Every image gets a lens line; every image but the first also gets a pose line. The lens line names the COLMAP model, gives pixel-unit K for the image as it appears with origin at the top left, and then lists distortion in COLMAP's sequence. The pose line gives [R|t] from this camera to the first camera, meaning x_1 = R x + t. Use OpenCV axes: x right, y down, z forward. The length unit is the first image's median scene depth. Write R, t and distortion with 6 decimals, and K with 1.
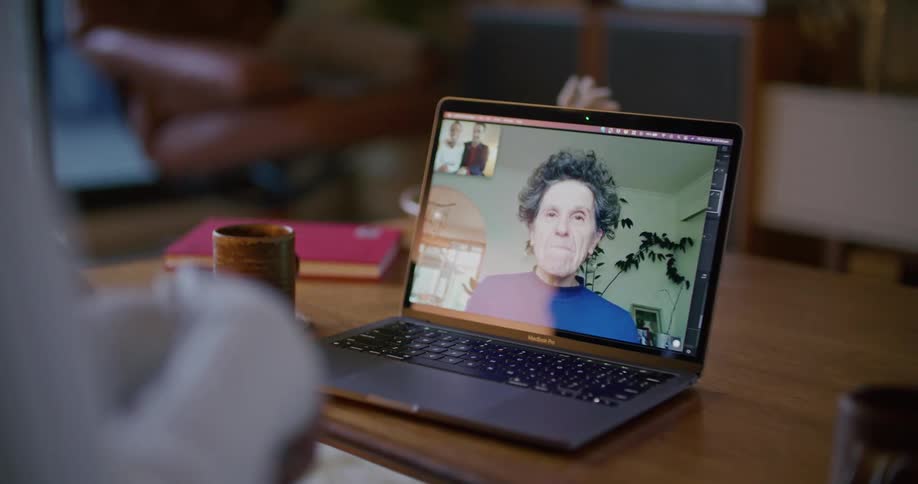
lens RADIAL K [[1352.6, 0, 458.1], [0, 1352.6, 245.6], [0, 0, 1]] dist [-0.139138, 0.000000]
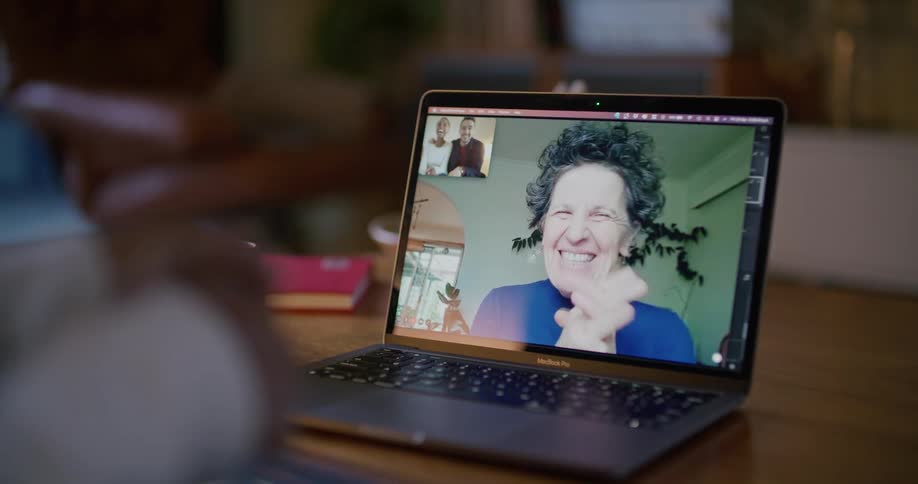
lens RADIAL K [[1352.6, 0, 460.6], [0, 1352.6, 240.6], [0, 0, 1]] dist [-0.139138, 0.000000]
pose [[0.998551, -0.024581, 0.047862, -0.036325], [0.027598, 0.997605, -0.063422, 0.046340], [-0.046189, 0.064651, 0.996838, 0.152720]]
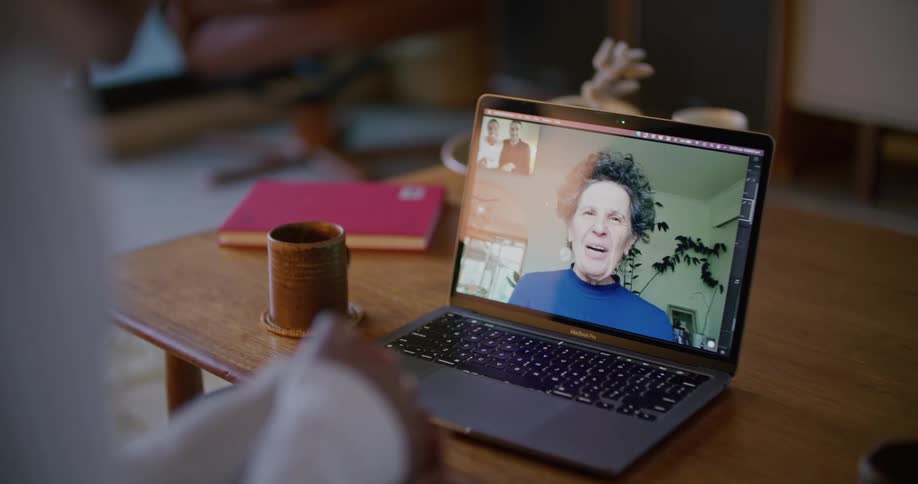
lens RADIAL K [[1352.6, 0, 455.4], [0, 1352.6, 241.4], [0, 0, 1]] dist [-0.139138, 0.000000]
pose [[0.999151, -0.028558, -0.029682, -0.004823], [0.032087, 0.991494, 0.126138, -0.141351], [0.025827, -0.126983, 0.991569, -0.041668]]
